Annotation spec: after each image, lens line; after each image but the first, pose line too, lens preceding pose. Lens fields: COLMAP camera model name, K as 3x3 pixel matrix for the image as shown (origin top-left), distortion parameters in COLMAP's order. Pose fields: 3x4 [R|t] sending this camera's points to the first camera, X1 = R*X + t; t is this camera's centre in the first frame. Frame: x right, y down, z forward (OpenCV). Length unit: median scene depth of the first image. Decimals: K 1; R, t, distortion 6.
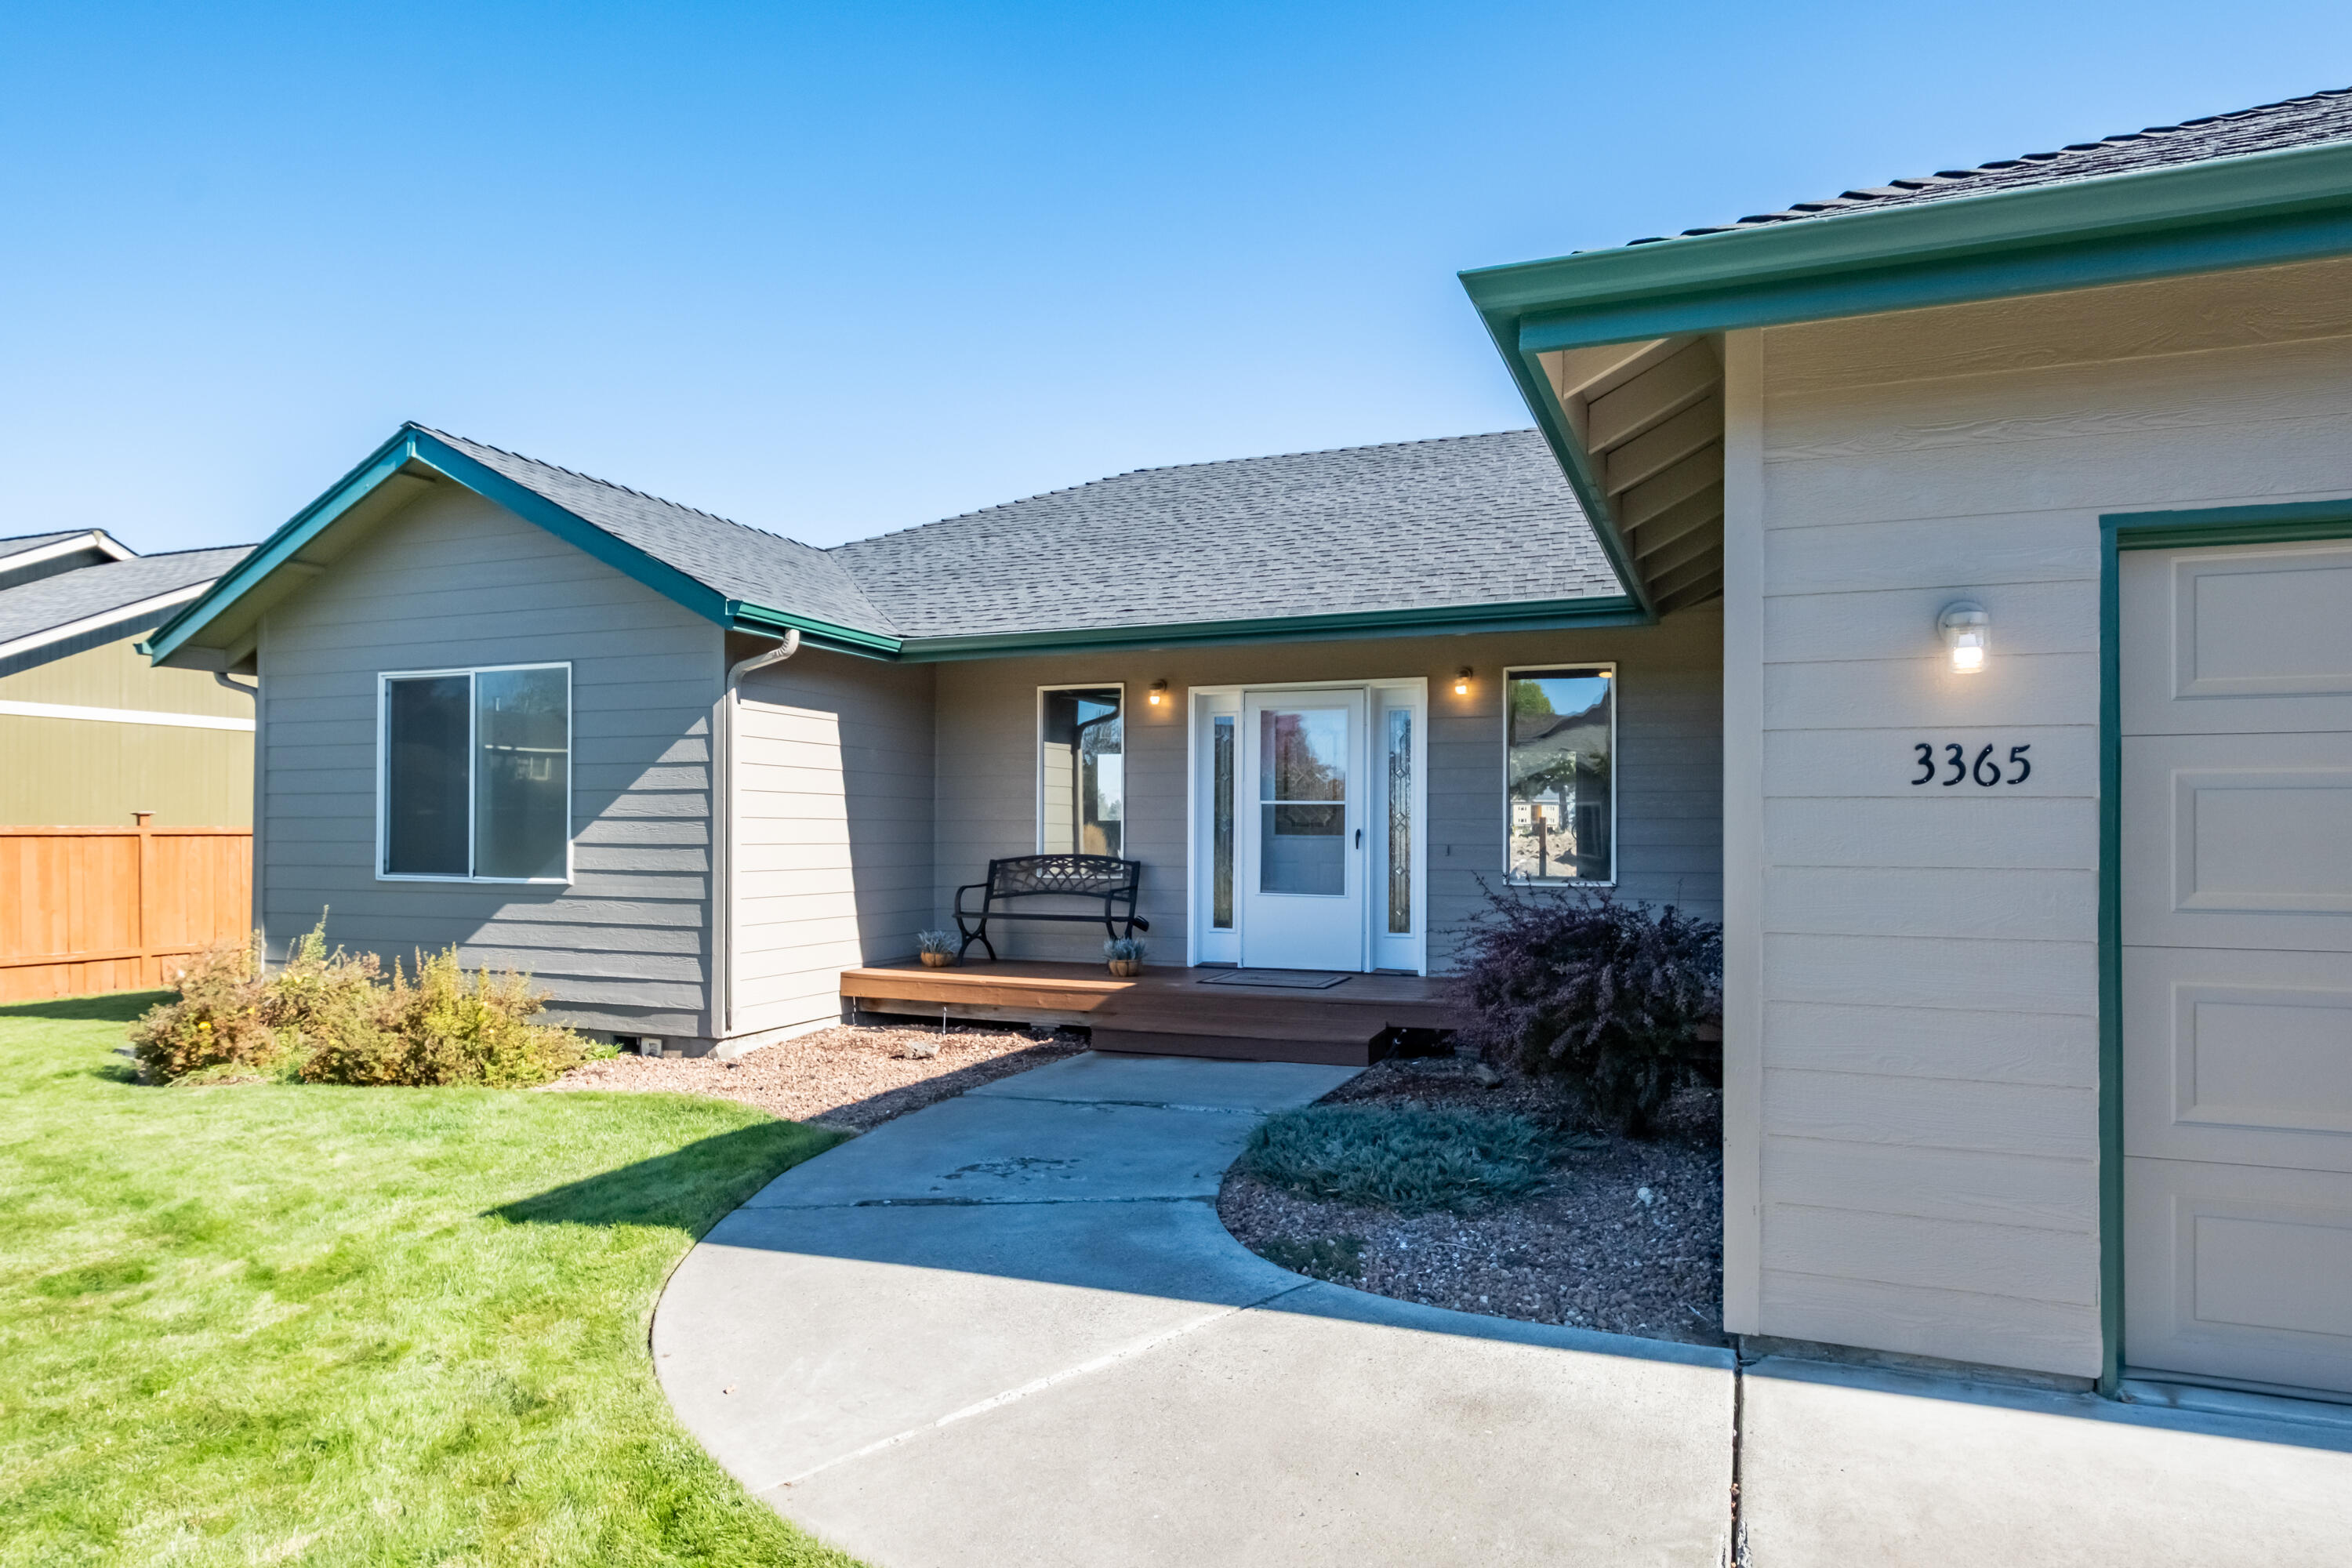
lens RADIAL K [[1354.8, 0, 1181.6], [0, 1354.8, 818.0], [0, 0, 1]] dist [0.002680, -0.000666]
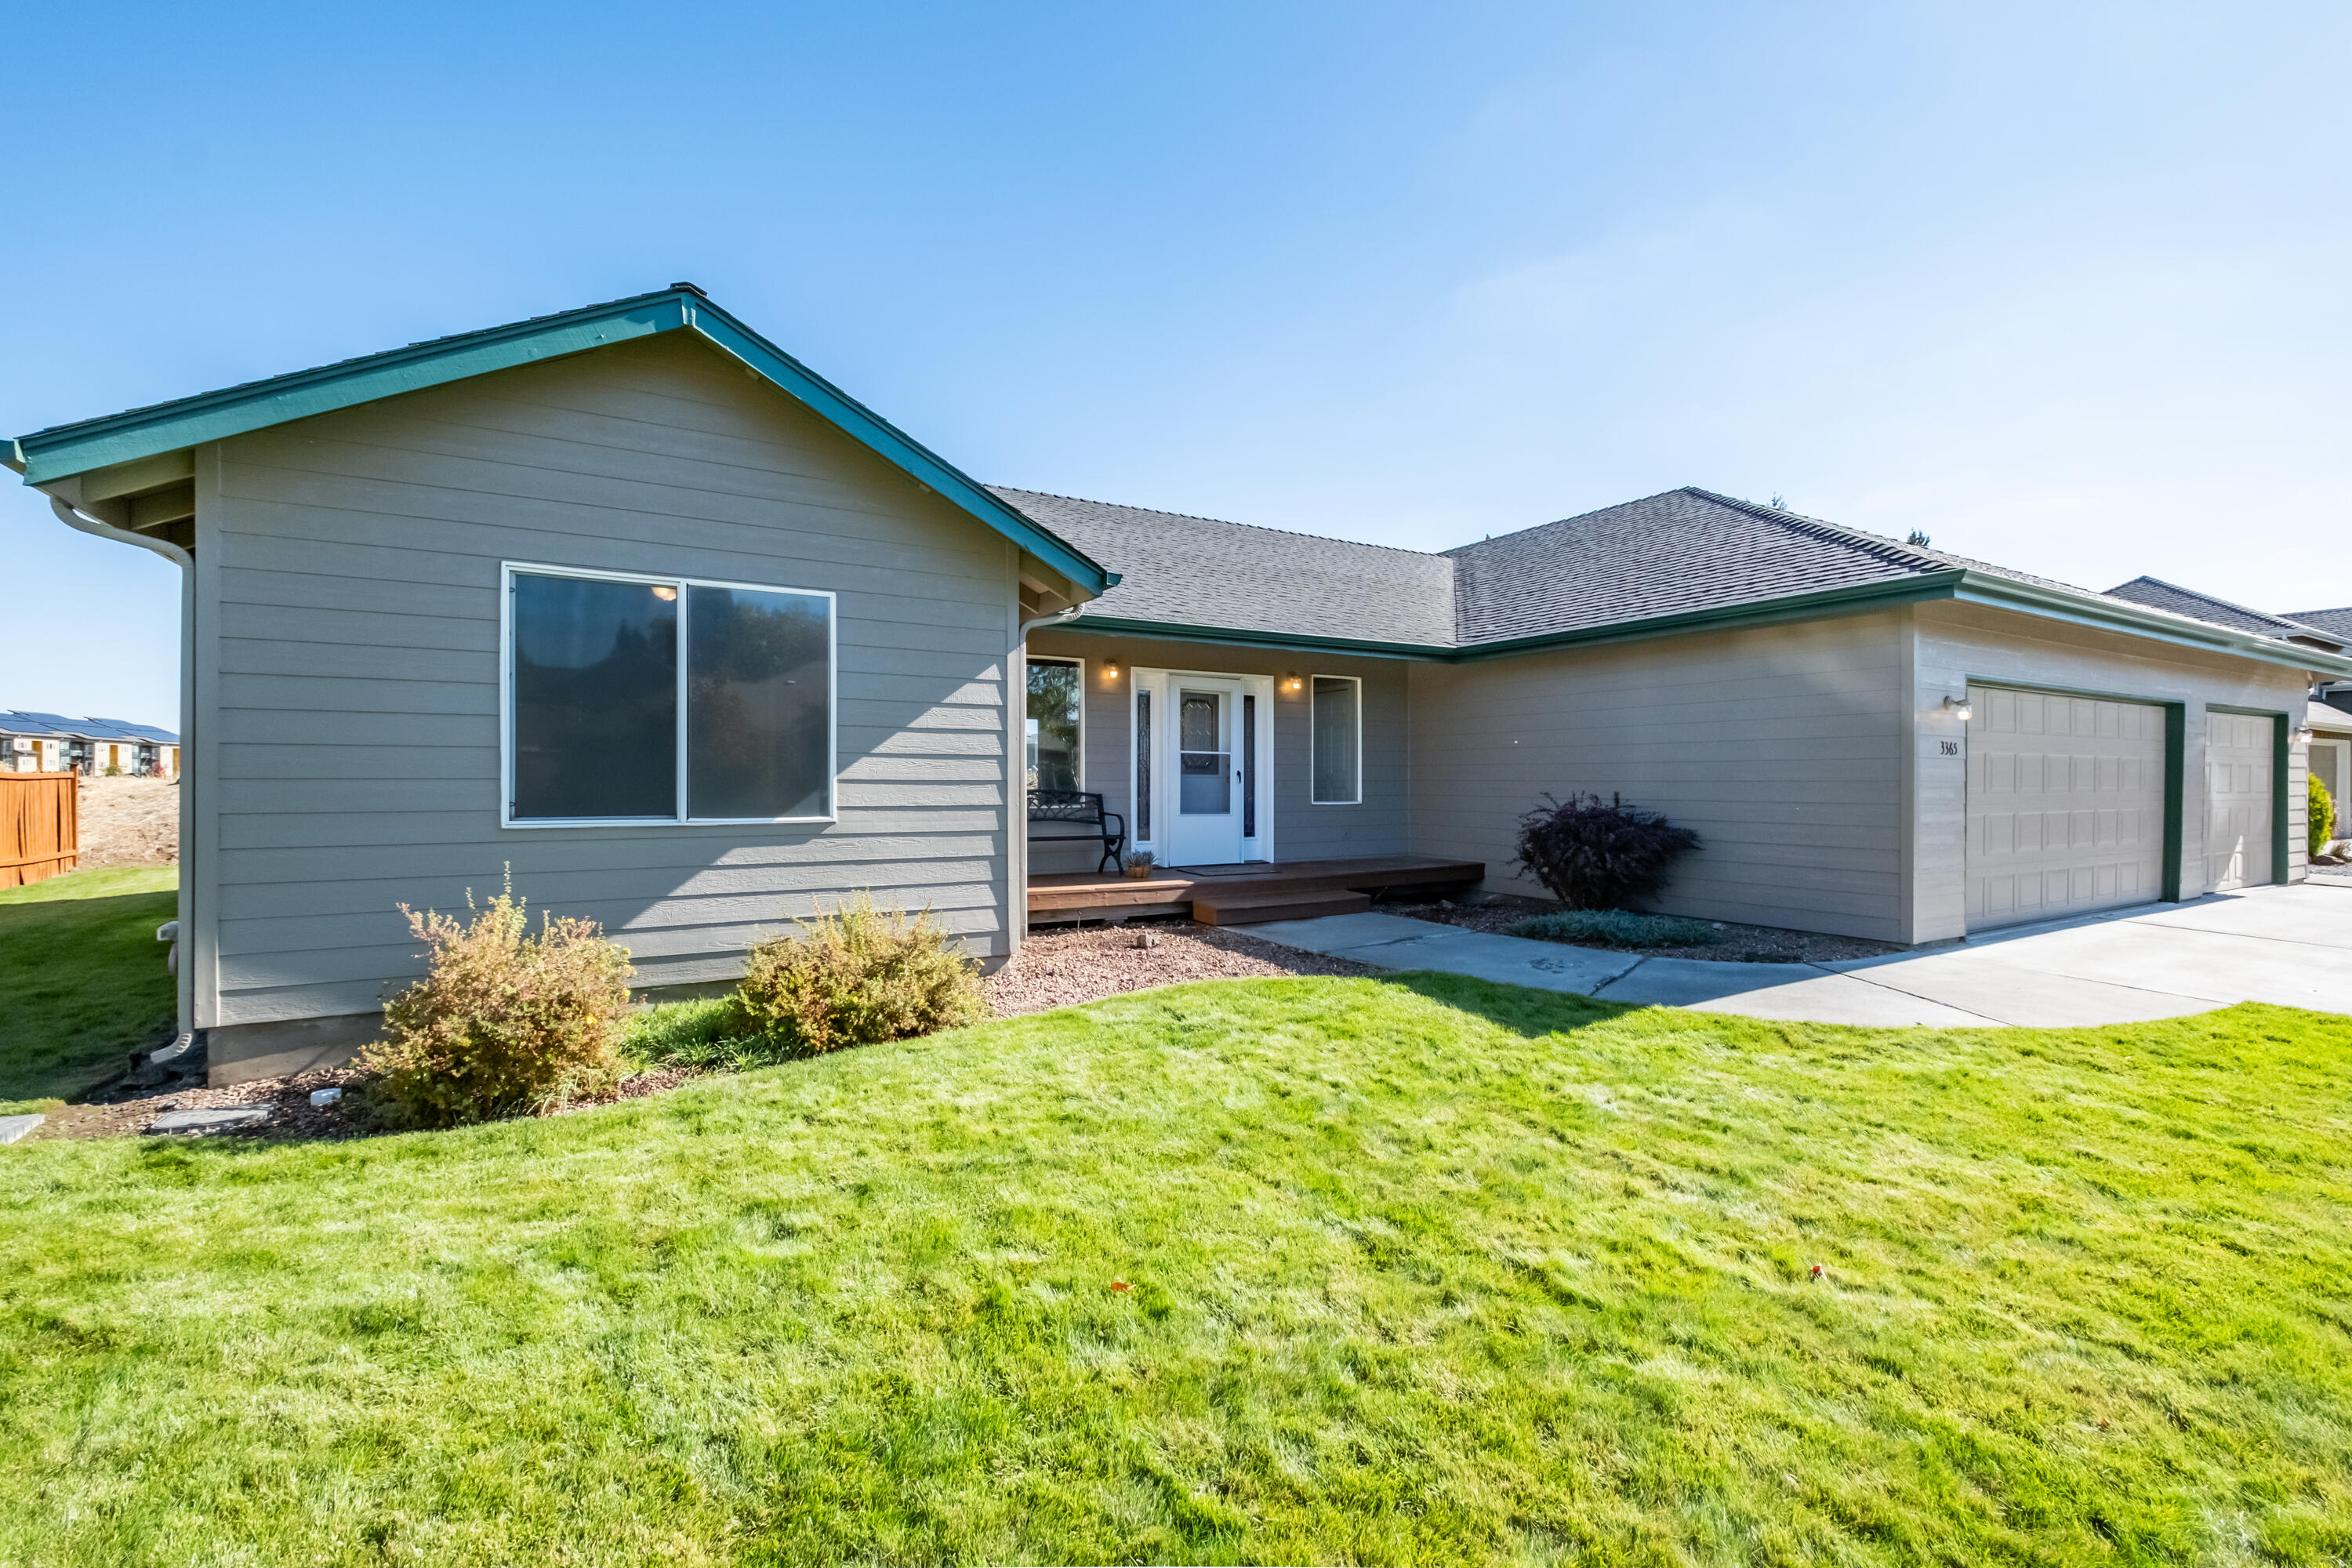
lens RADIAL K [[1029.7, 0, 1191.0], [0, 1029.7, 780.3], [0, 0, 1]] dist [0.001028, -0.000264]
pose [[0.604808, -0.001448, 0.796370, -0.831487], [-0.008055, 0.999936, 0.007936, 0.010410], [-0.796331, -0.011214, 0.604757, 0.334001]]
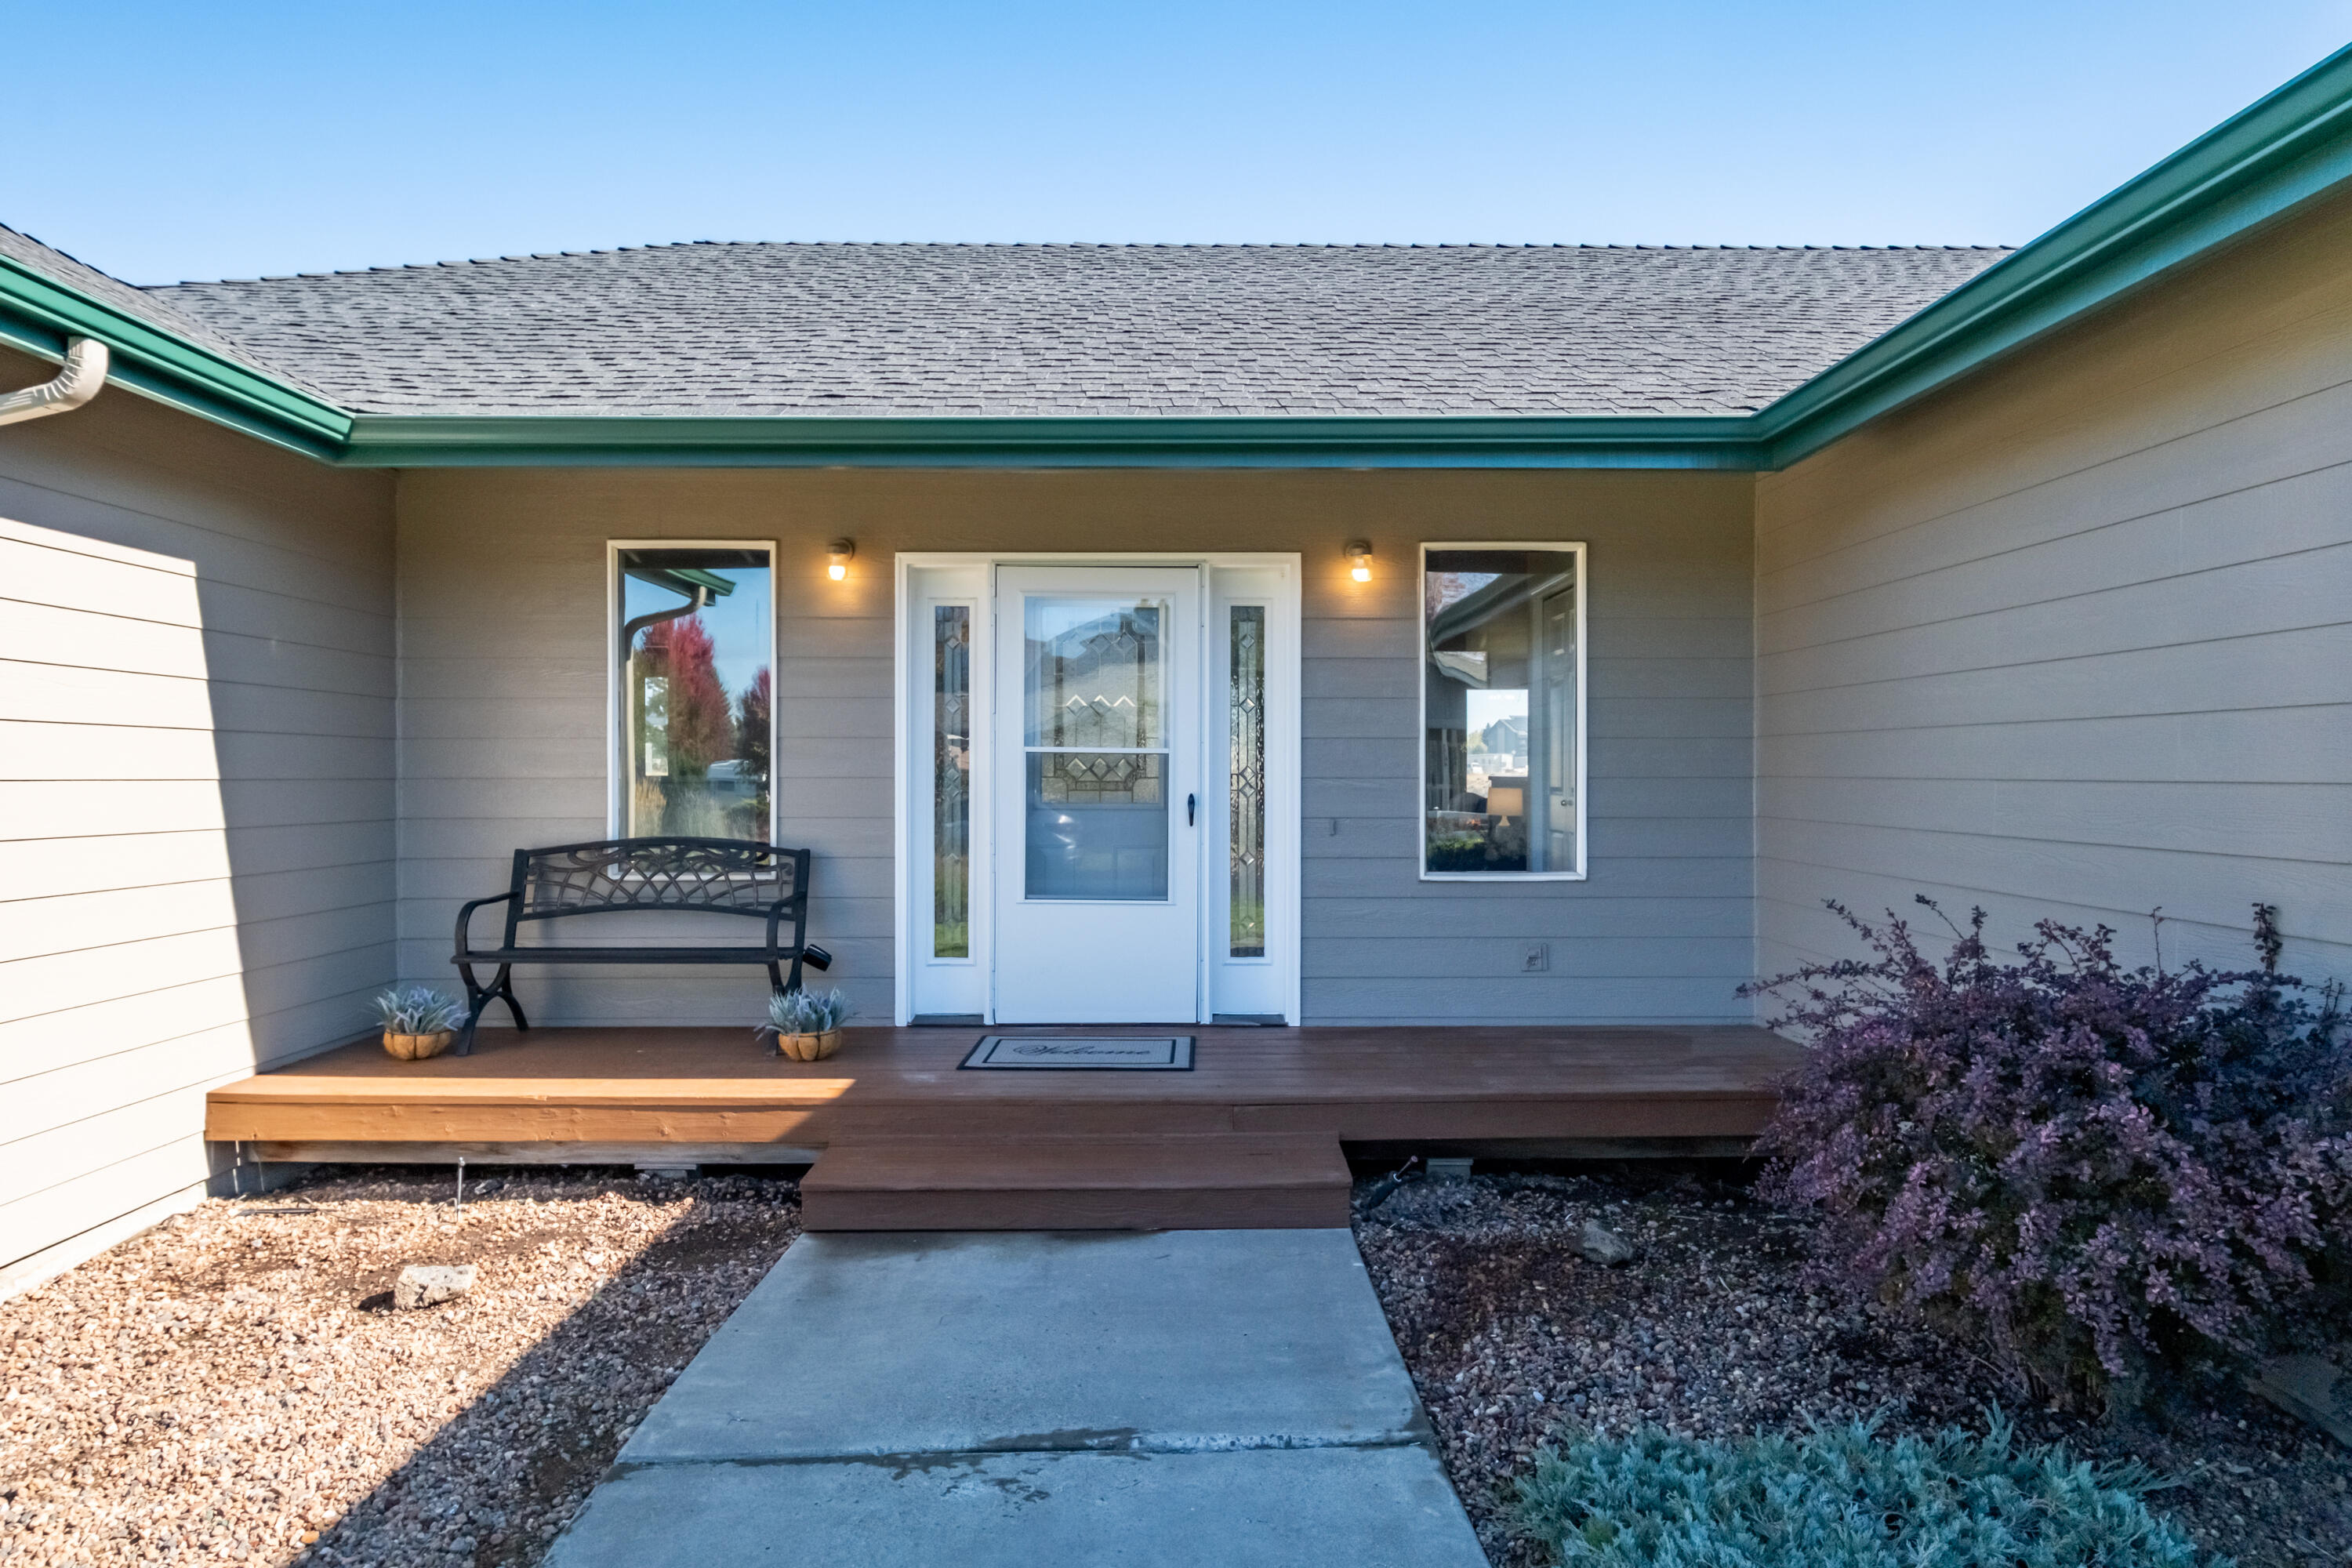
lens RADIAL K [[1419.7, 0, 1160.5], [0, 1419.7, 780.6], [0, 0, 1]] dist [0.008318, -0.002459]
pose [[0.927577, -0.003515, 0.373616, -0.125400], [-0.002230, 0.999886, 0.014942, -0.007446], [-0.373626, -0.014693, 0.927463, 0.401391]]
